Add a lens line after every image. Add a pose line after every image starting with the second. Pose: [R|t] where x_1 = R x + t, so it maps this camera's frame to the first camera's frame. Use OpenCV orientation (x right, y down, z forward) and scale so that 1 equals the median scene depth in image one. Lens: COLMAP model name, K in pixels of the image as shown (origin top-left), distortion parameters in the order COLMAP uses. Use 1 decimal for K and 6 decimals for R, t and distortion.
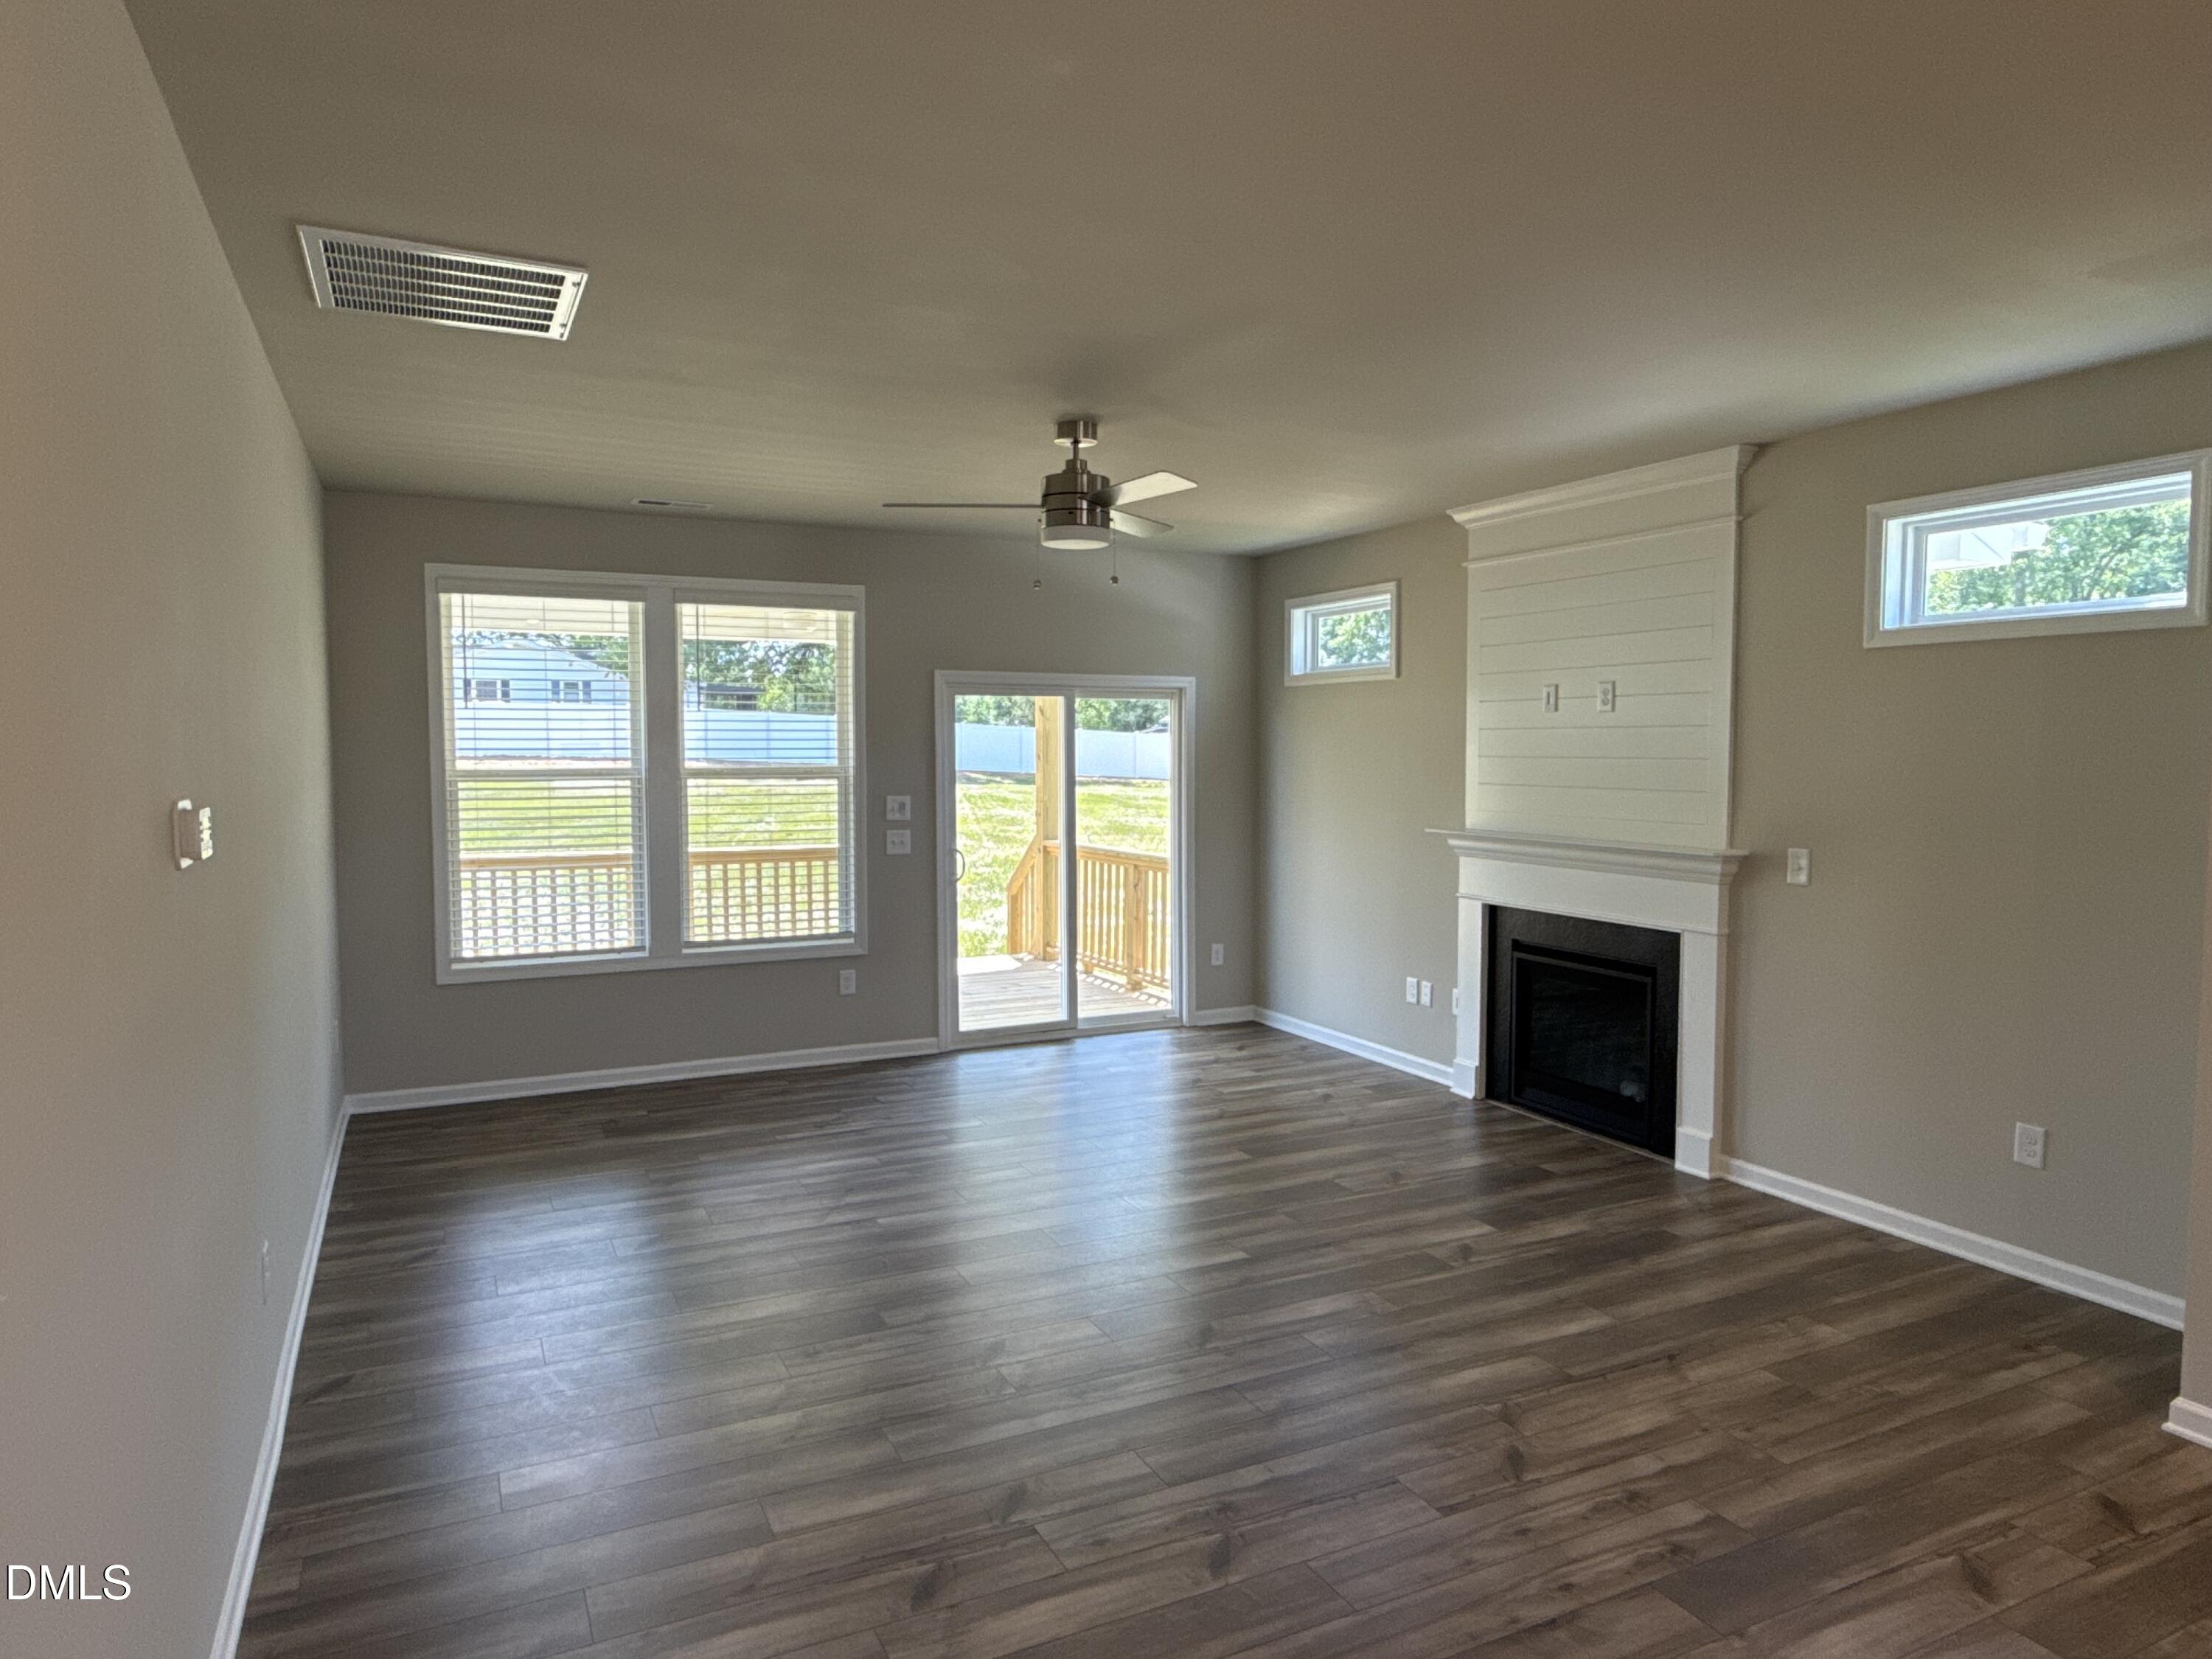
lens RADIAL K [[1353.8, 0, 1086.3], [0, 1353.8, 818.1], [0, 0, 1]] dist [-0.001808, -0.003180]
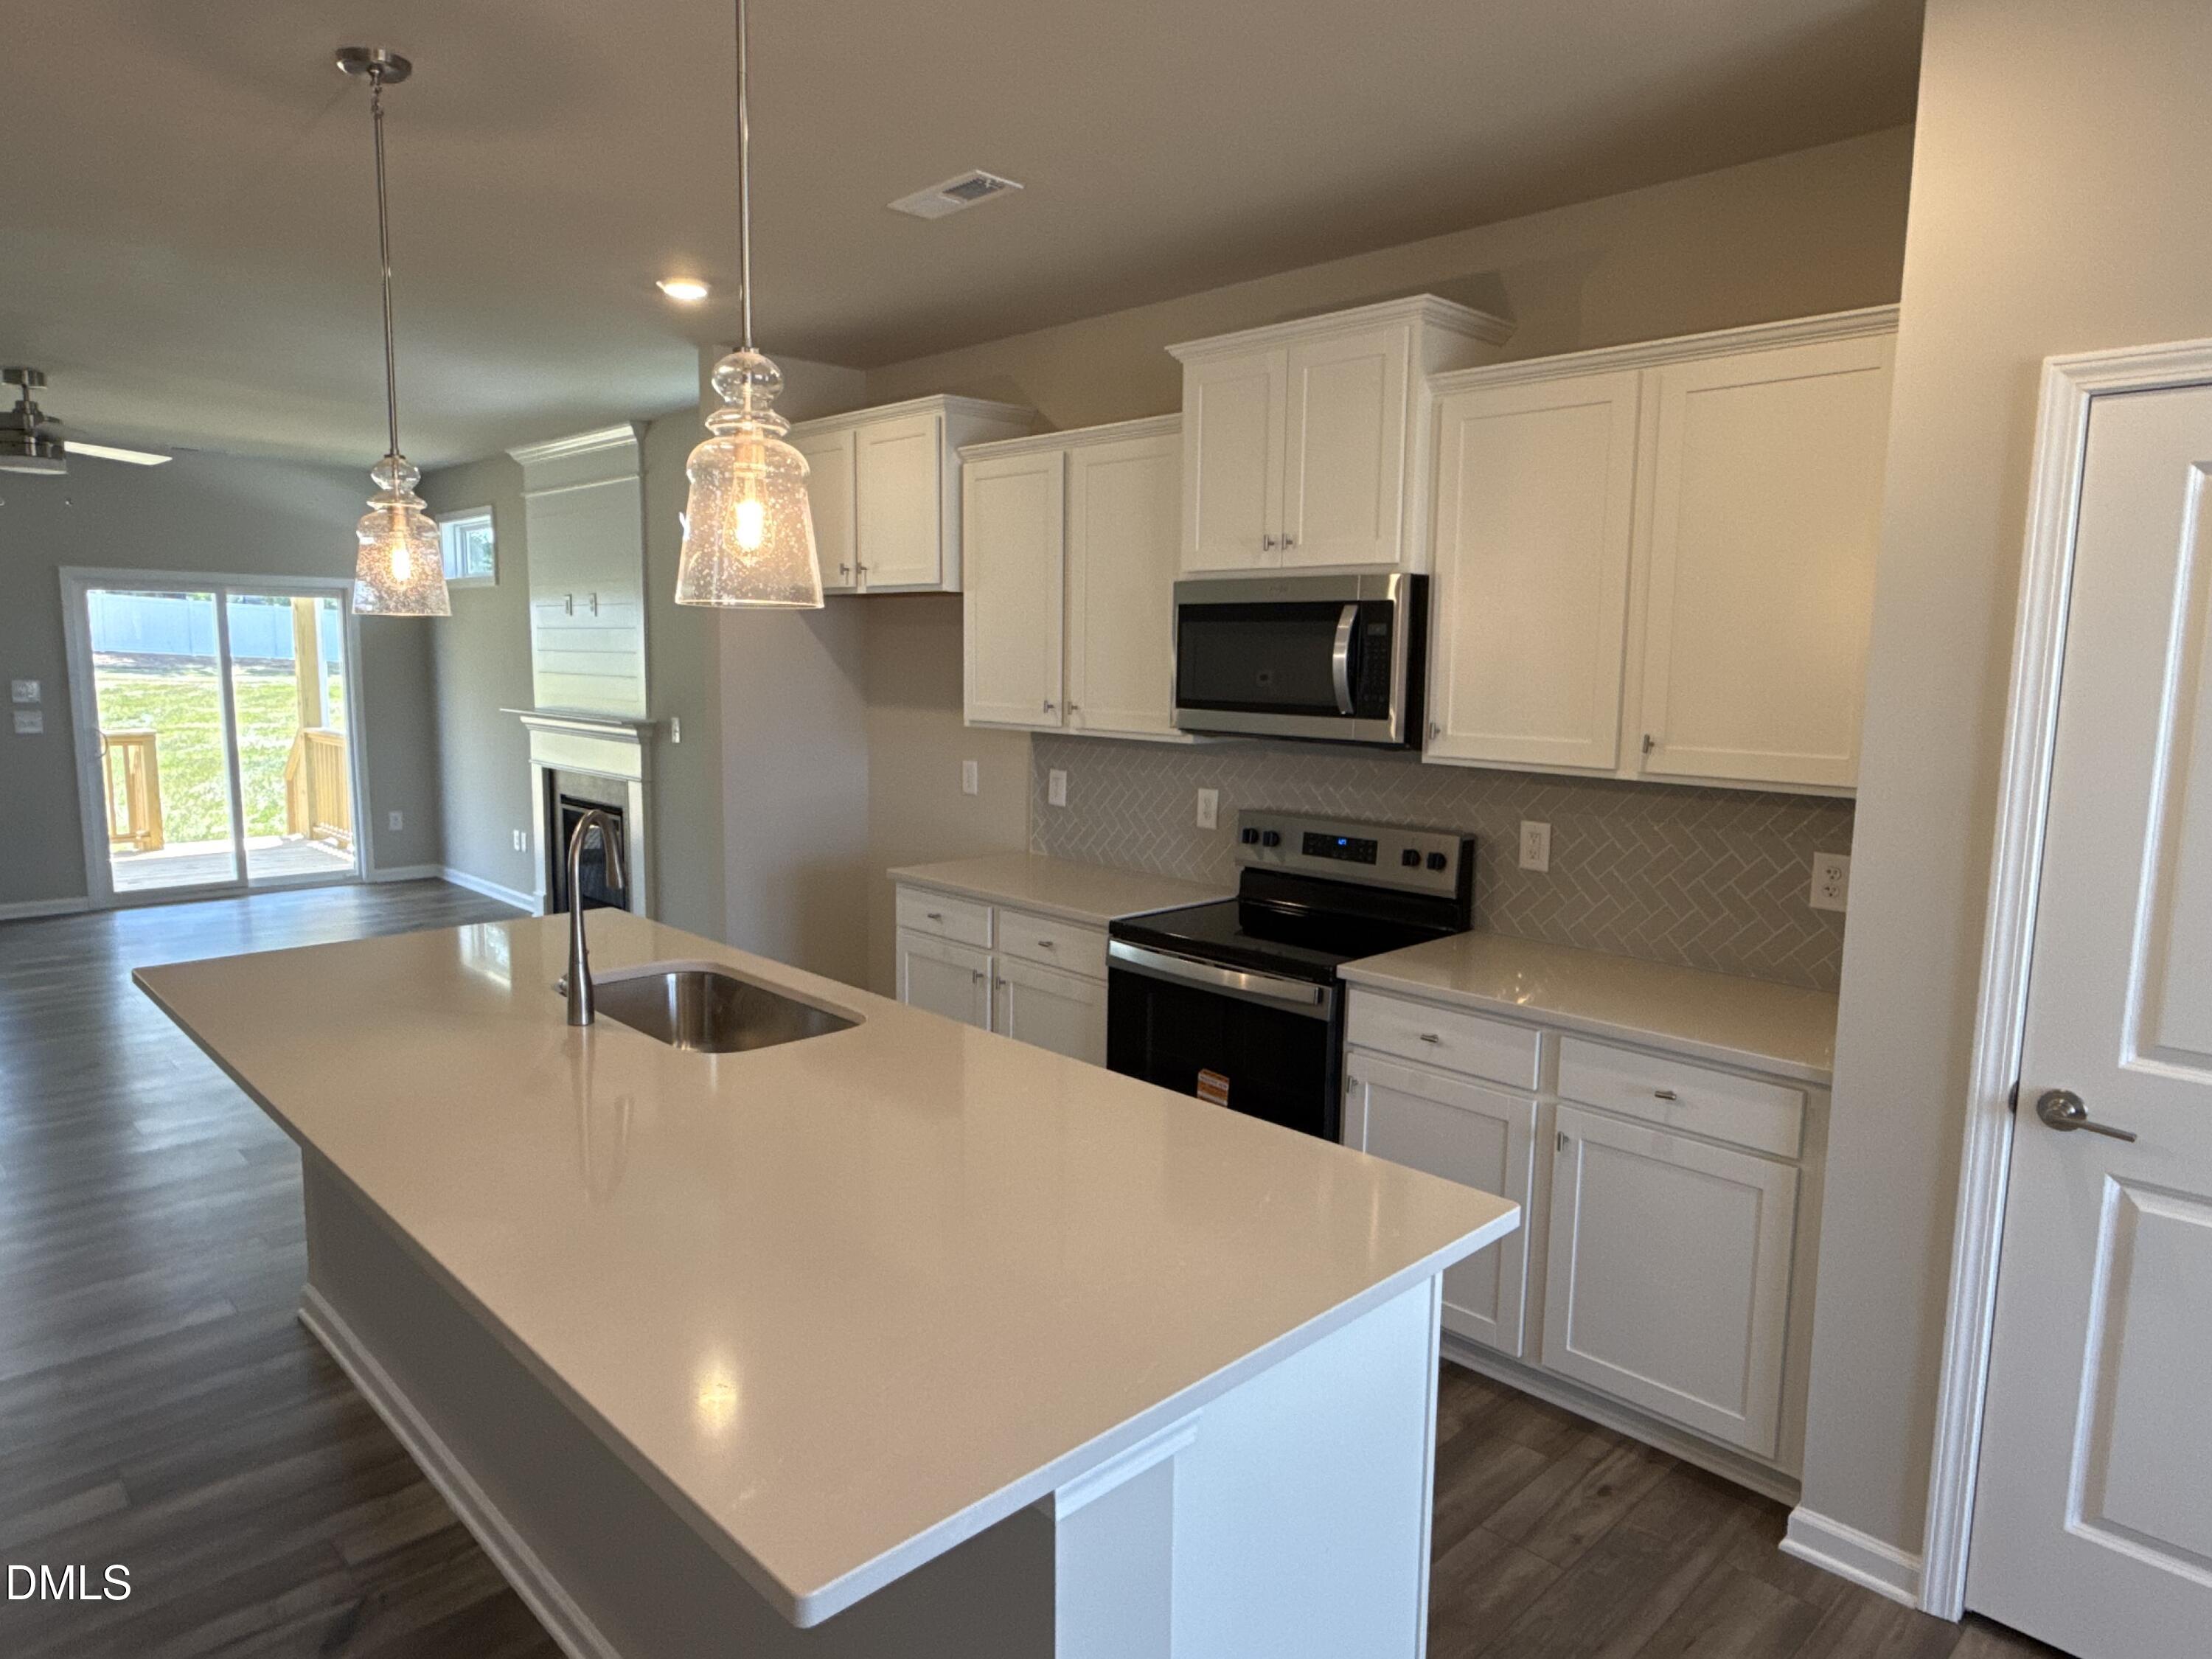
lens RADIAL K [[1353.8, 0, 1086.3], [0, 1353.8, 818.1], [0, 0, 1]] dist [-0.001808, -0.003180]
pose [[0.948802, -0.024083, 0.314952, 0.332382], [0.001553, 0.997433, 0.071592, 0.018441], [-0.315868, -0.067437, 0.946404, -0.325622]]
